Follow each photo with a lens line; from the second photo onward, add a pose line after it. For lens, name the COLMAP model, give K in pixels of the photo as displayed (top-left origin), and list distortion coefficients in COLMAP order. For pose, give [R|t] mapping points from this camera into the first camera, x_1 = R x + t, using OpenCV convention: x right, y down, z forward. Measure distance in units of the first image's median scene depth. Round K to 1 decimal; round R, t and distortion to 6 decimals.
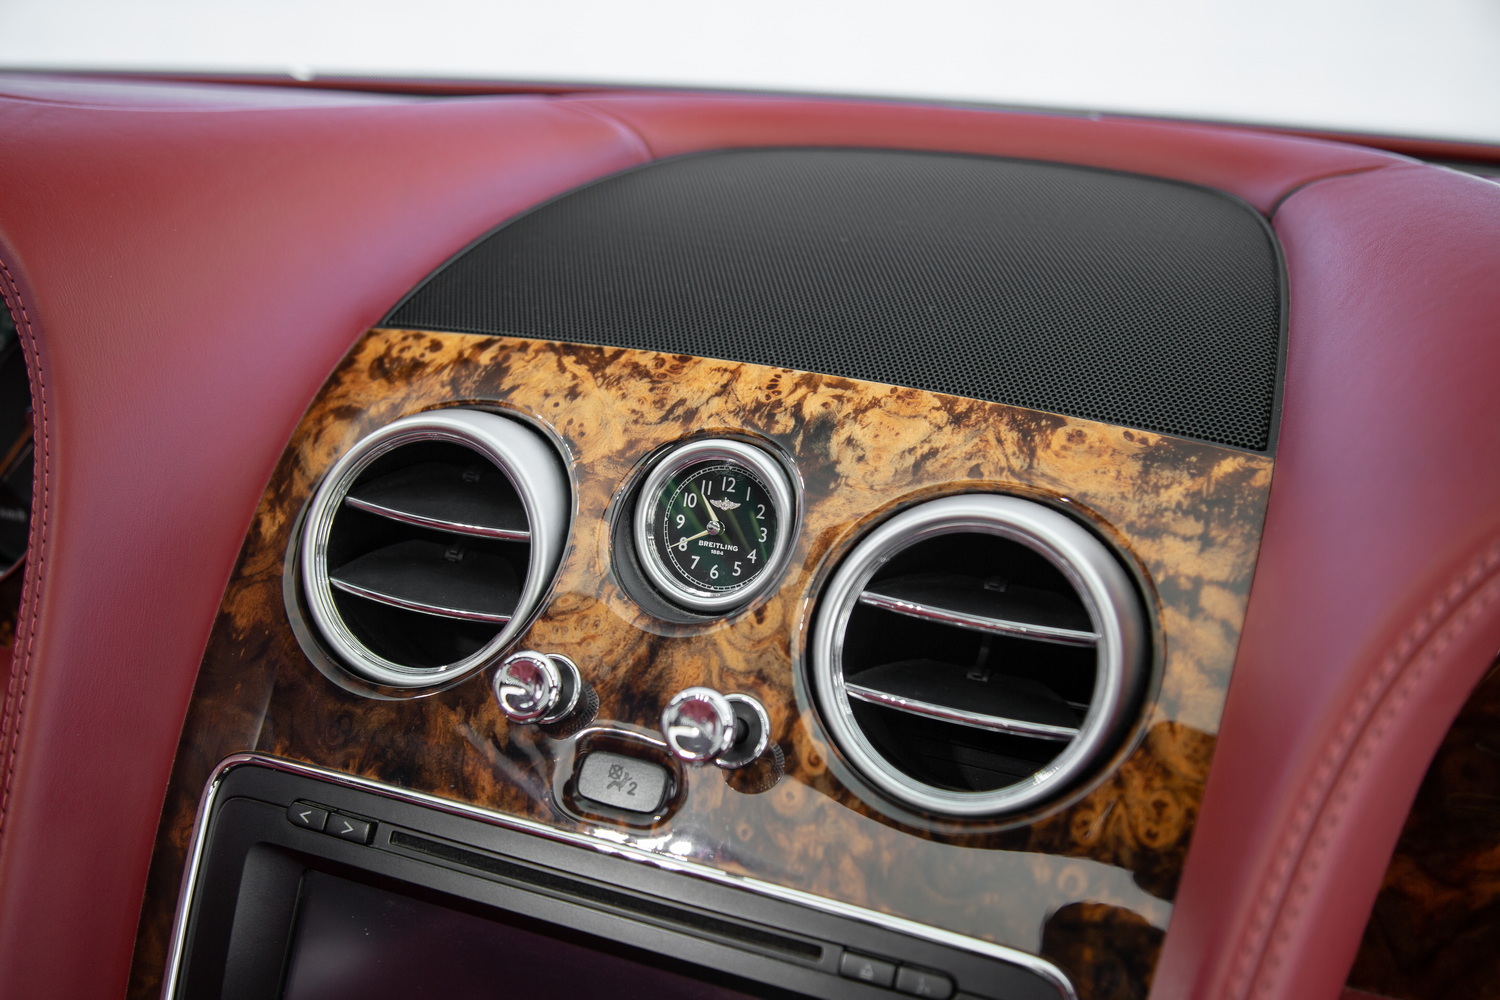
lens RADIAL K [[1659.3, 0, 750.0], [0, 1659.3, 500.0], [0, 0, 1]] dist [0.072870, 0.000860]
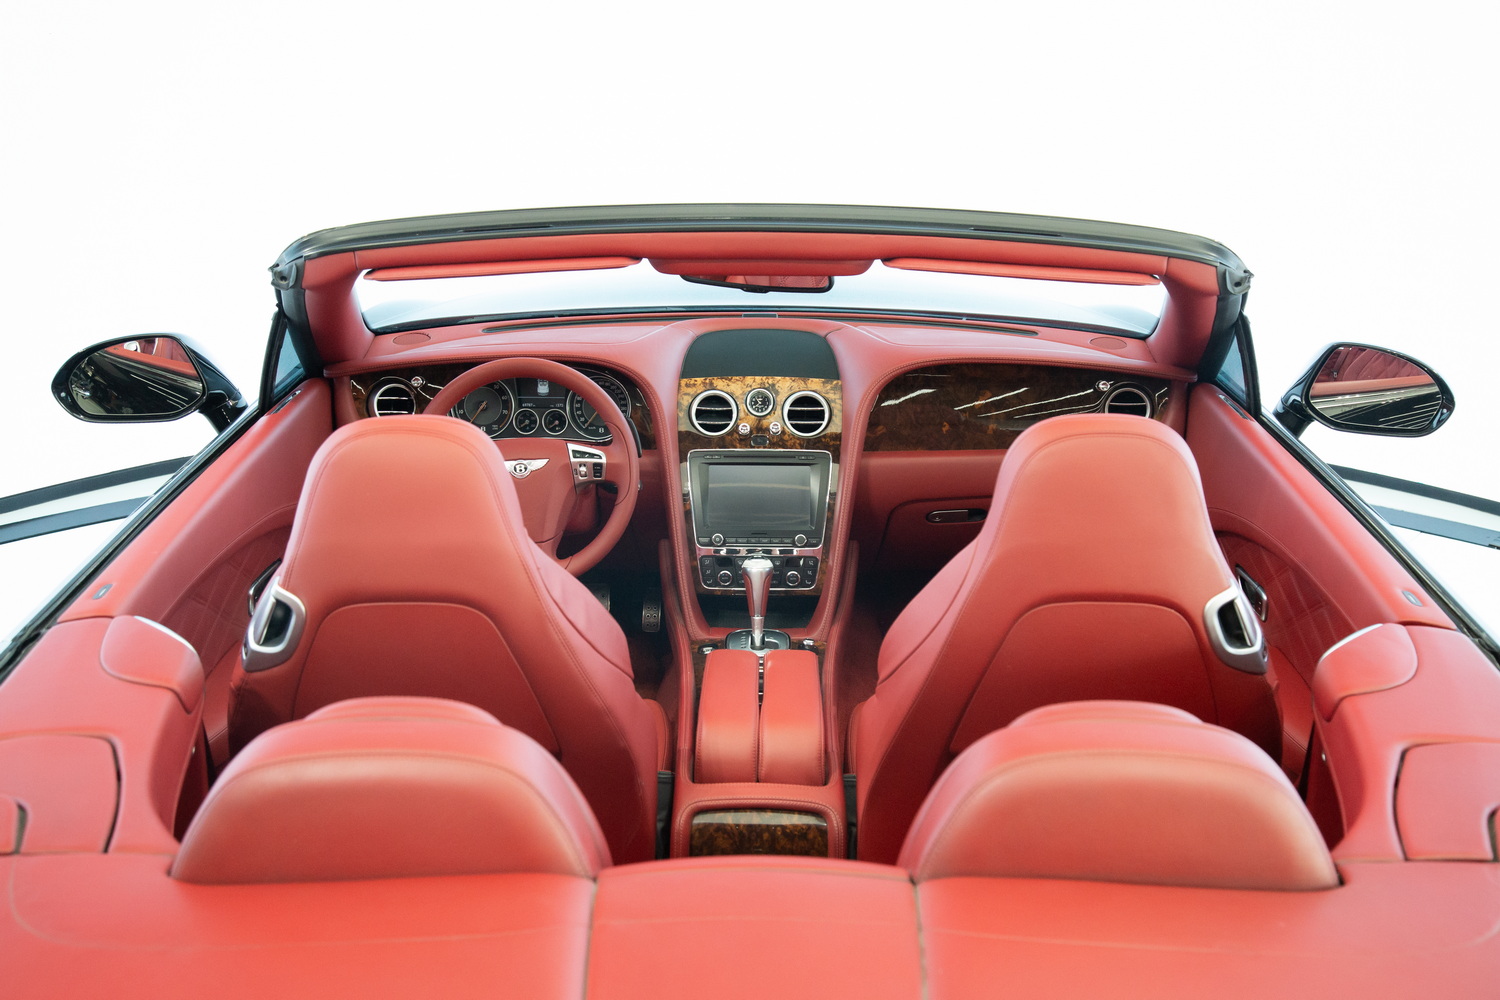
lens RADIAL K [[1659.3, 0, 750.0], [0, 1659.3, 500.0], [0, 0, 1]] dist [0.072870, 0.000860]
pose [[0.926034, -0.149948, 0.346377, -2.256049], [0.148586, 0.988424, 0.030651, 0.179073], [-0.346963, 0.023083, 0.937595, -4.798255]]
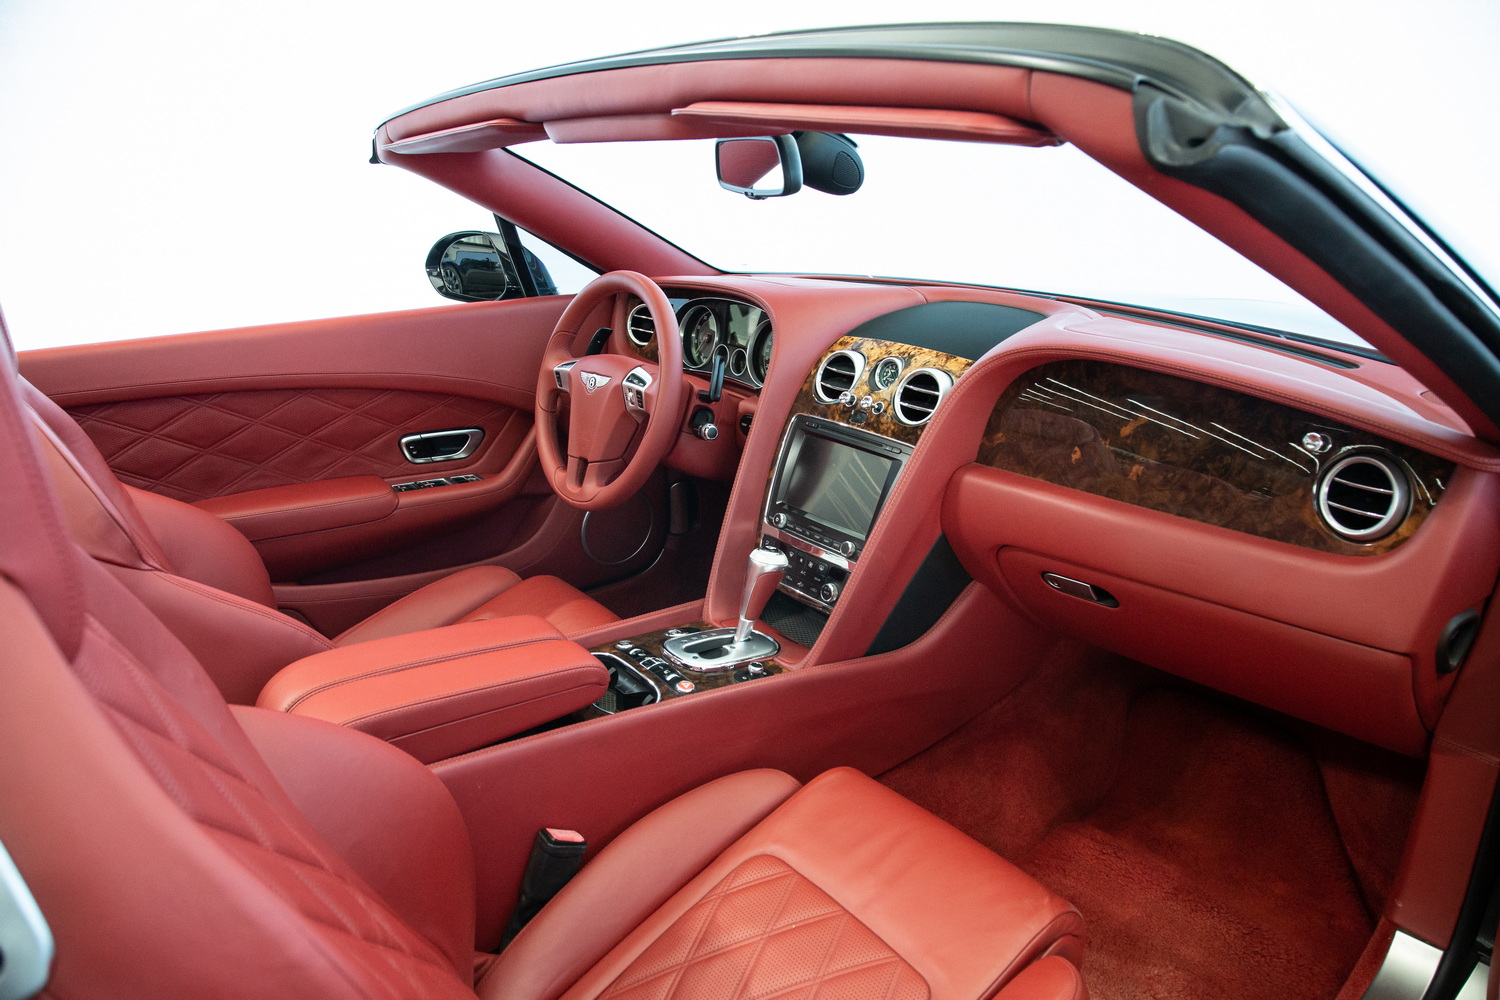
lens RADIAL K [[1054.5, 0, 754.4], [0, 1054.5, 525.1], [0, 0, 1]] dist [-0.119696, 0.002707]
pose [[0.875079, 0.133574, -0.465183, 1.135165], [-0.131574, 0.990618, 0.036938, 0.395212], [0.465753, 0.028883, 0.884443, -1.932036]]
